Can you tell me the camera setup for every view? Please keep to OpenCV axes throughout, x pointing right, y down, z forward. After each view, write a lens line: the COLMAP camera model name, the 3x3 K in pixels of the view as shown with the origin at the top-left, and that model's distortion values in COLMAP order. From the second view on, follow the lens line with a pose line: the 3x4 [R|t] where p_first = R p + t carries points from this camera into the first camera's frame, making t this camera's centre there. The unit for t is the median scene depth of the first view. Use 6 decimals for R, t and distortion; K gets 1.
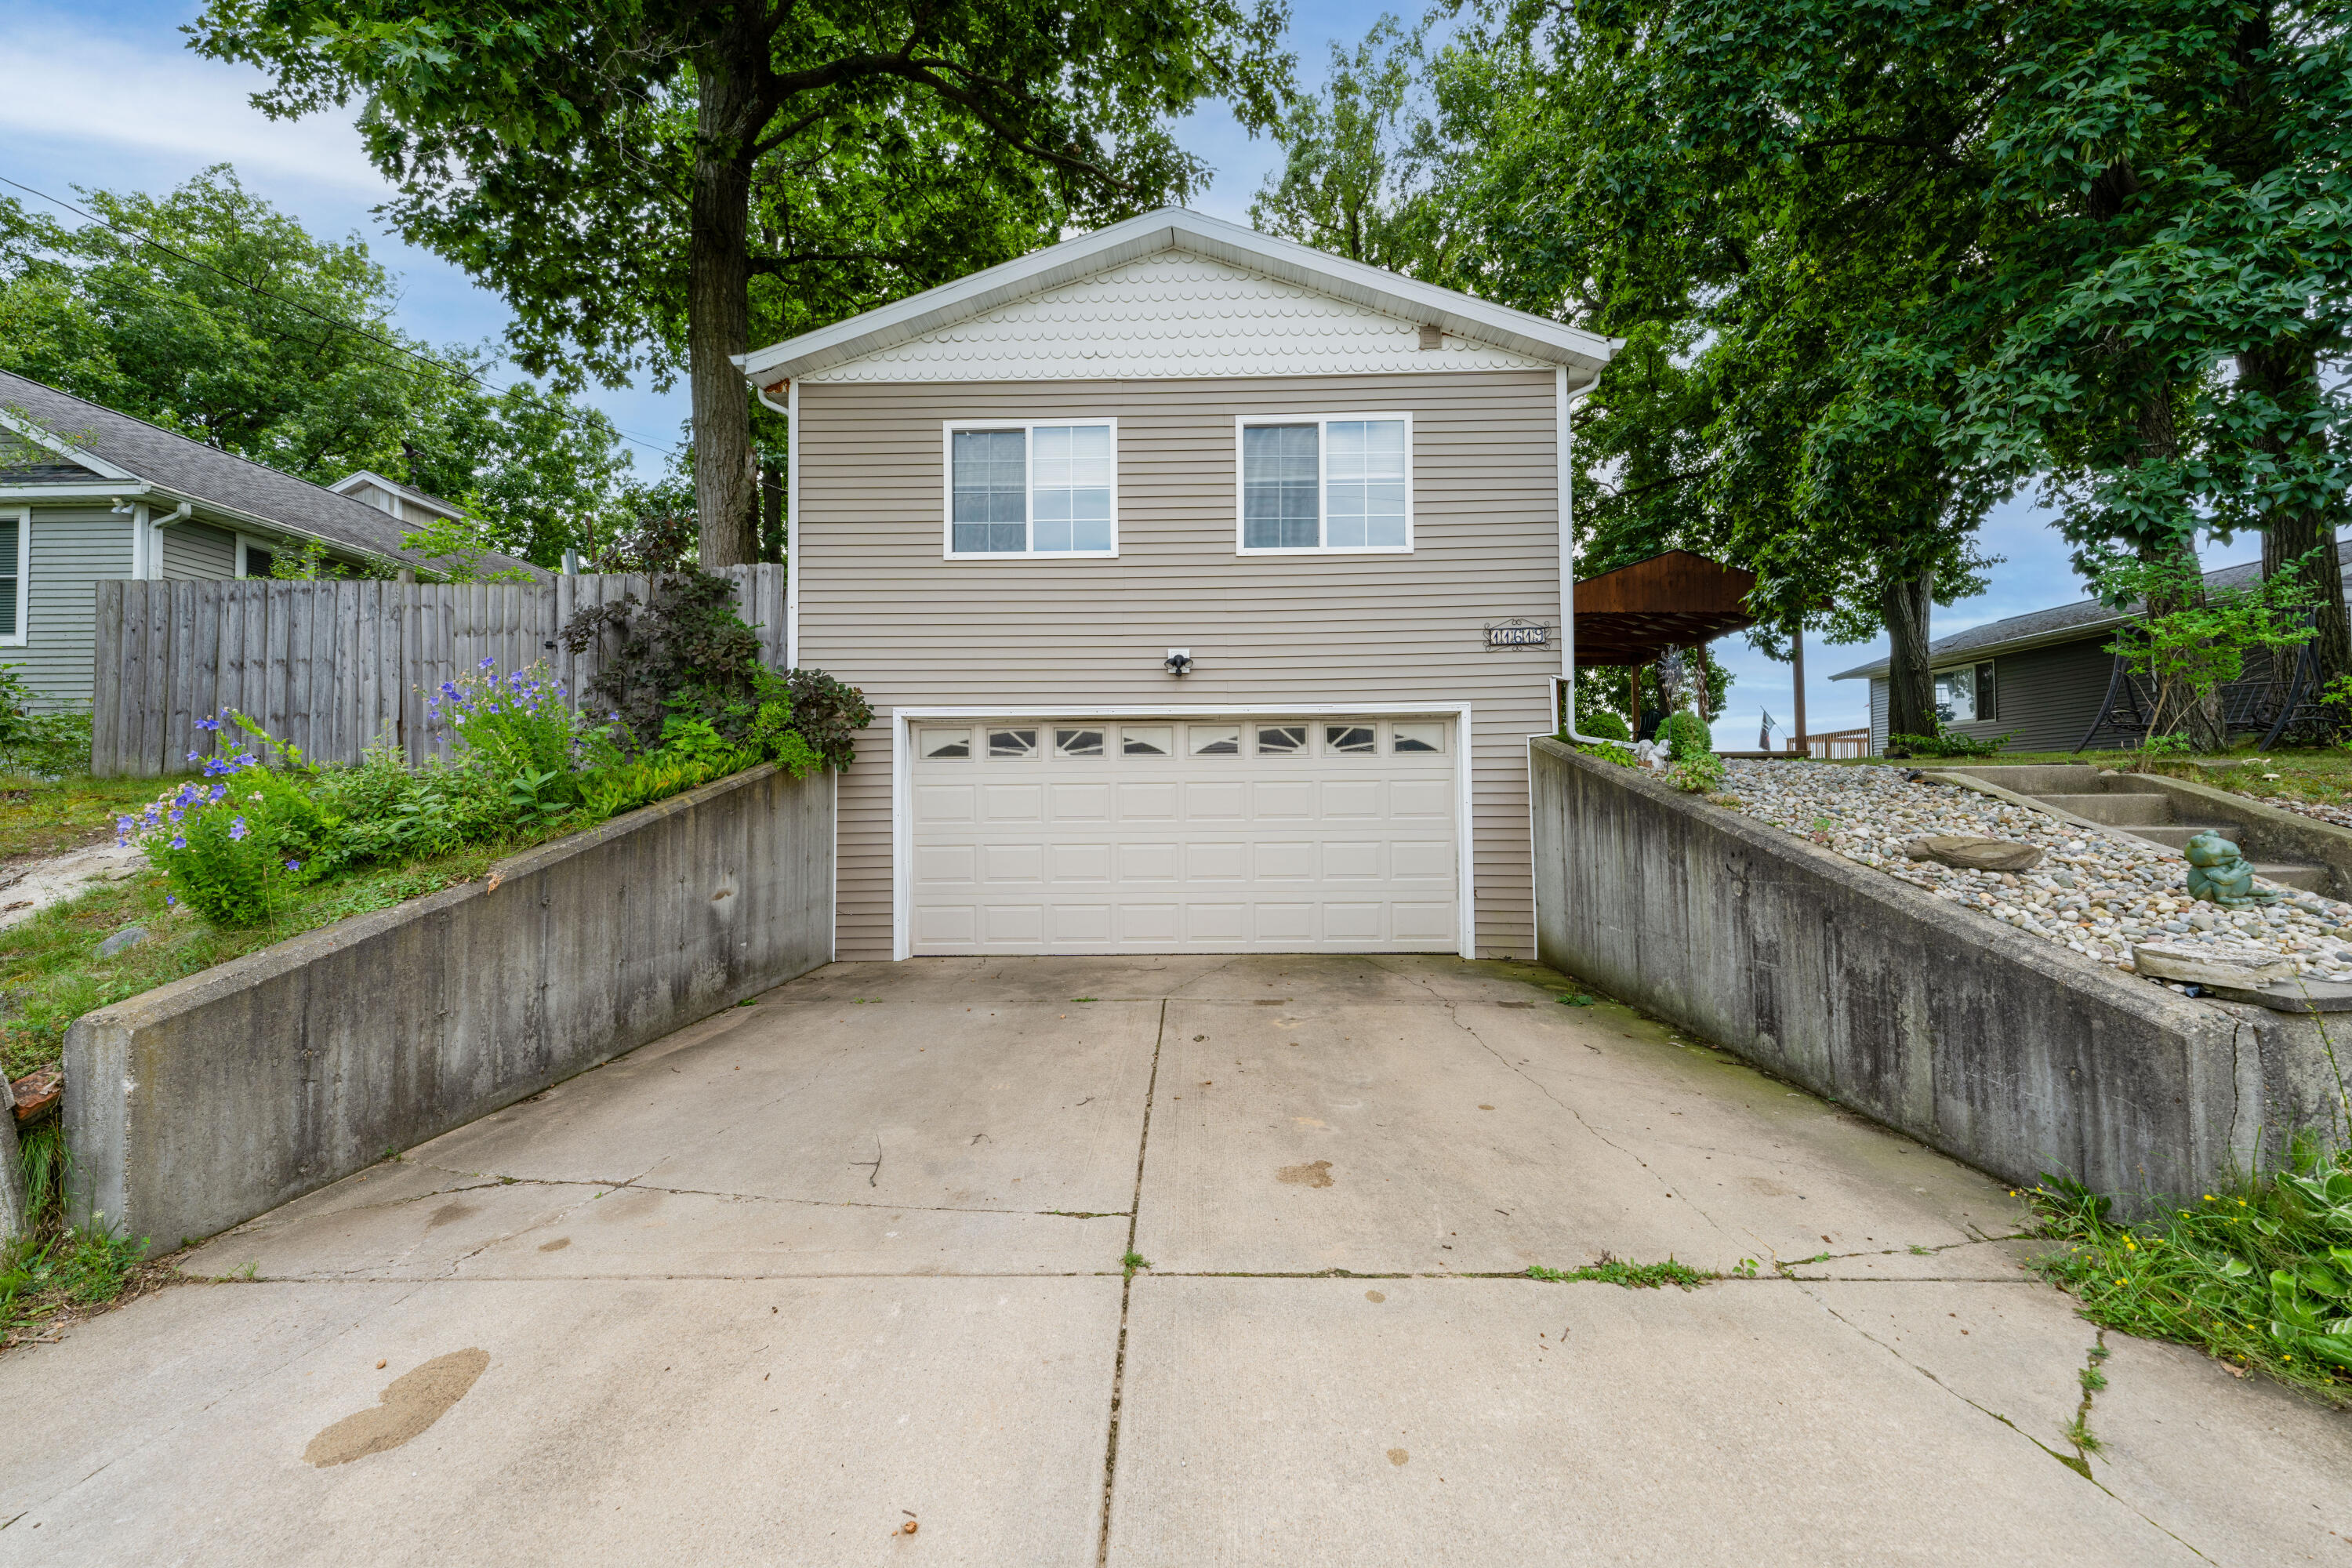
lens RADIAL K [[944.1, 0, 1170.9], [0, 944.1, 784.7], [0, 0, 1]] dist [0.003977, 0.000137]
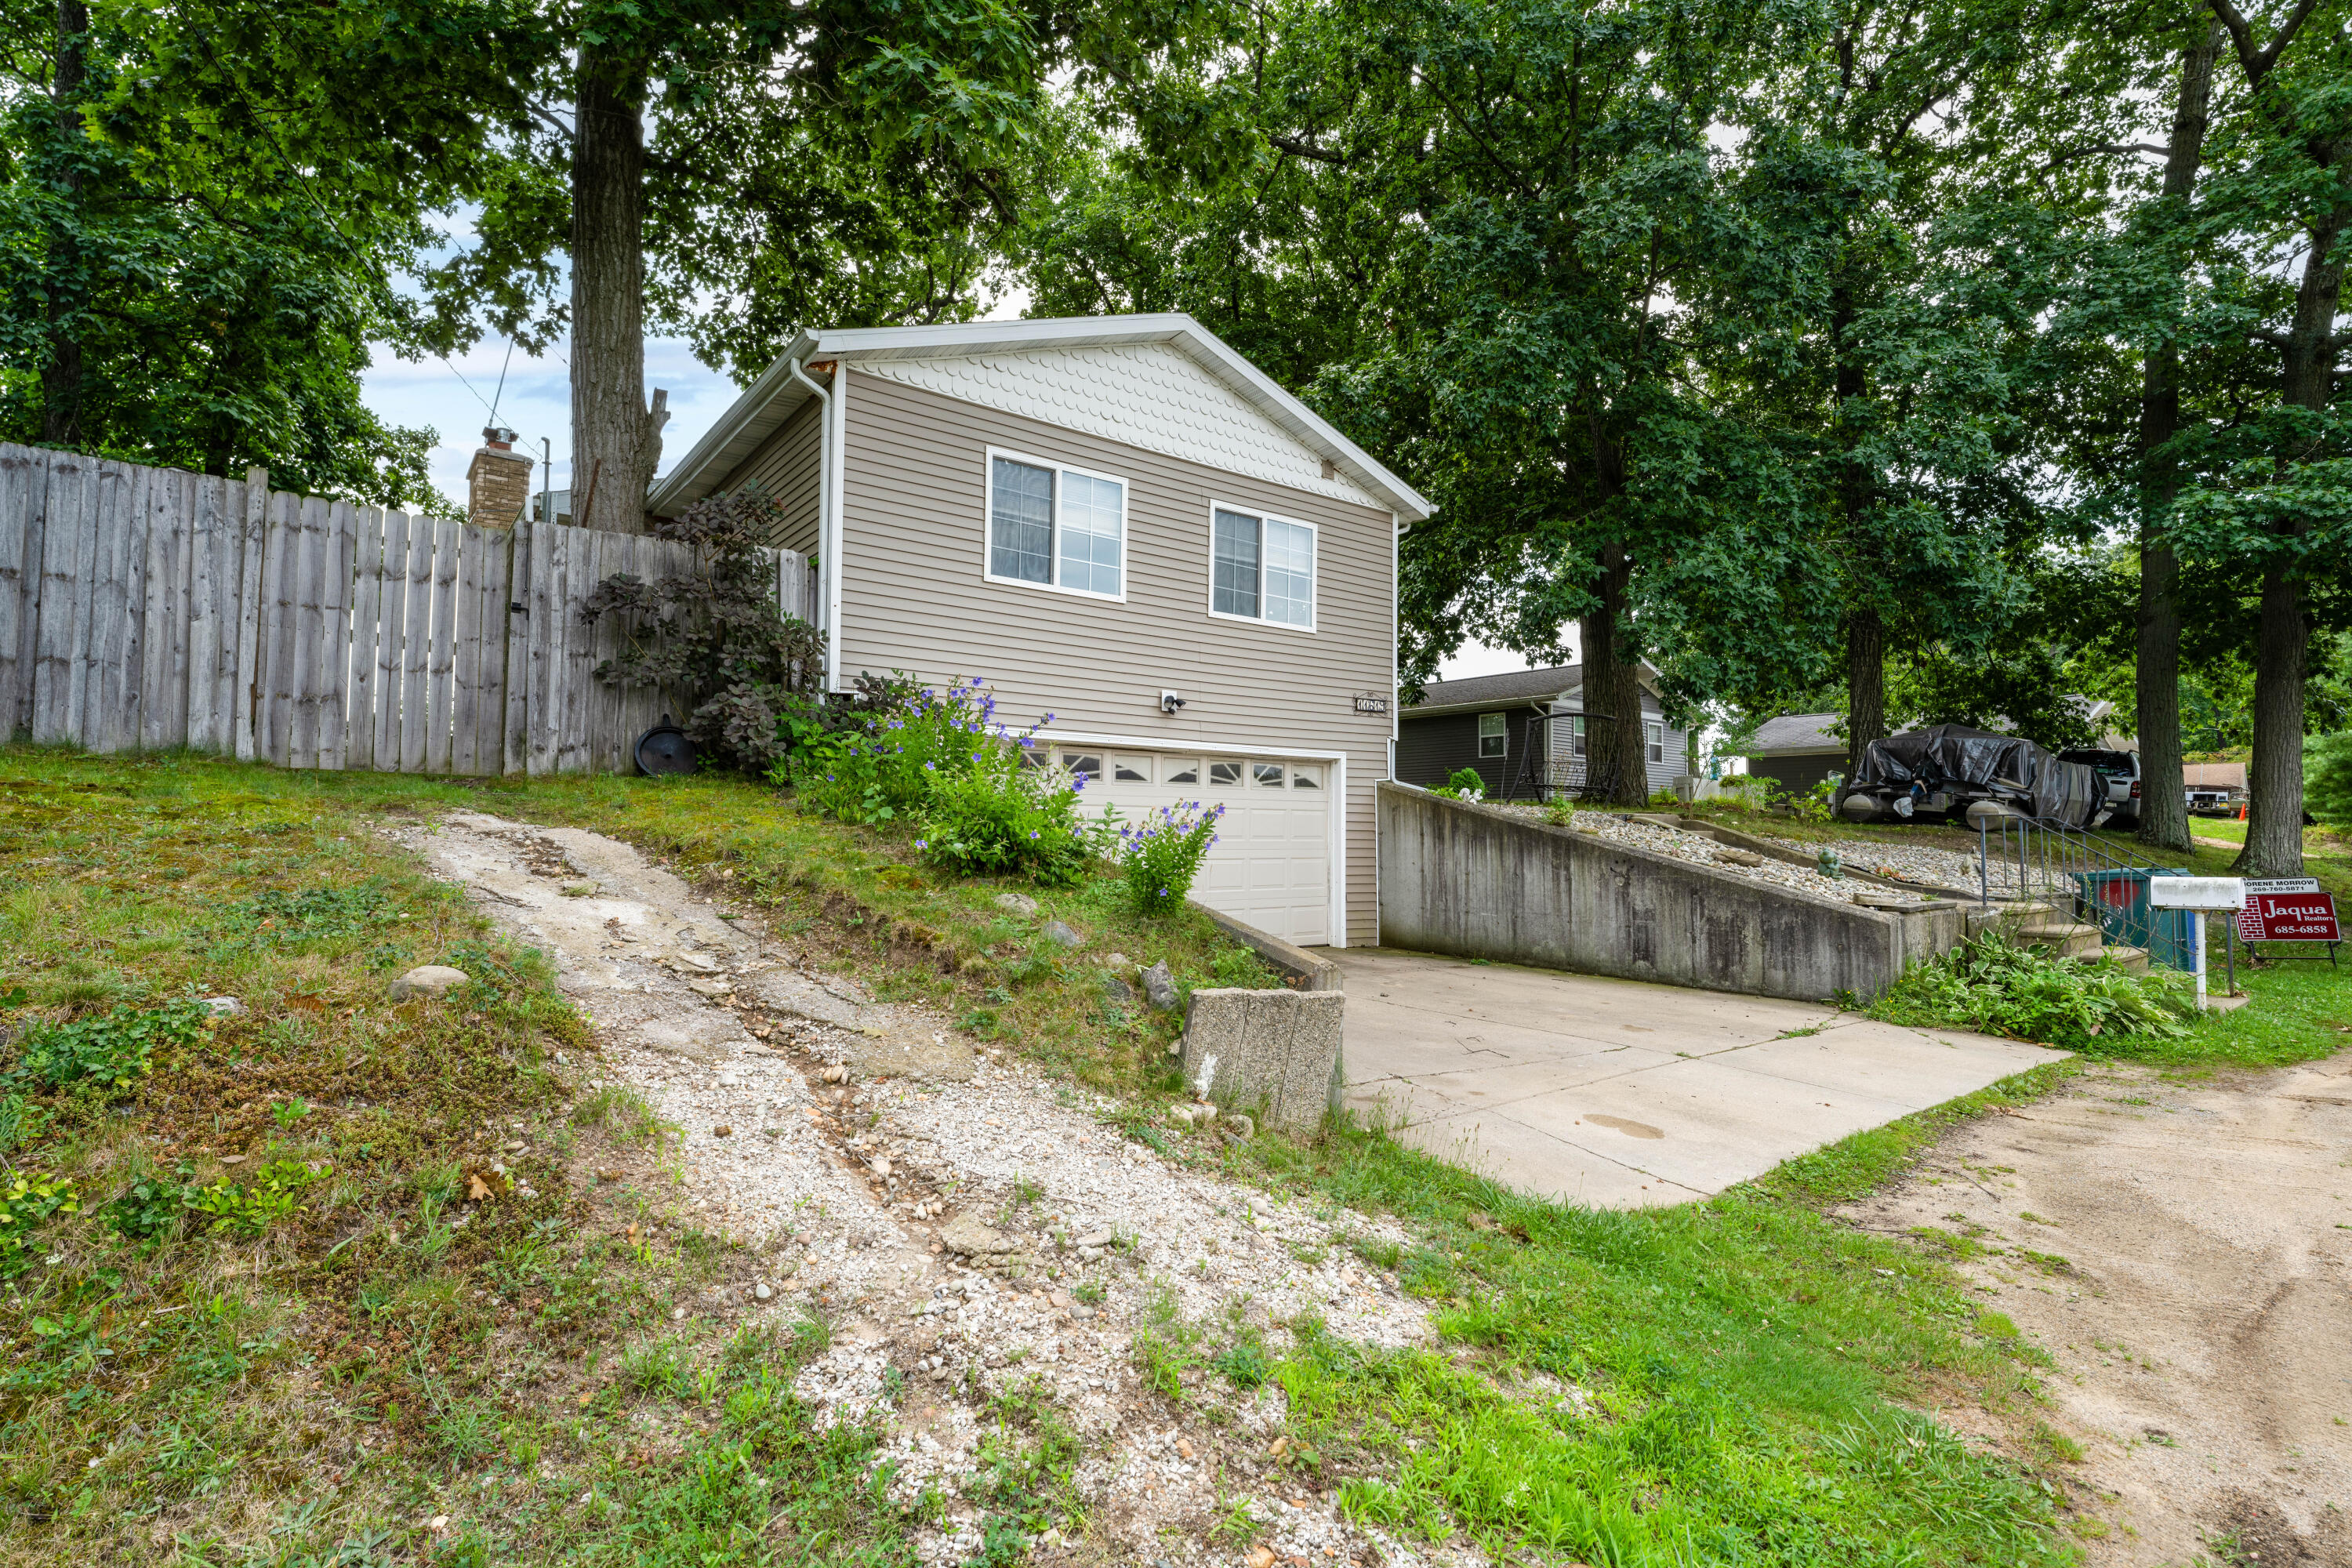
lens RADIAL K [[1107.9, 0, 1176.1], [0, 1107.9, 784.3], [0, 0, 1]] dist [-0.004606, -0.000227]
pose [[0.787278, 0.042756, 0.615114, -0.806108], [-0.030509, 0.999072, -0.030396, 0.011193], [-0.615843, 0.005164, 0.787852, -0.067442]]
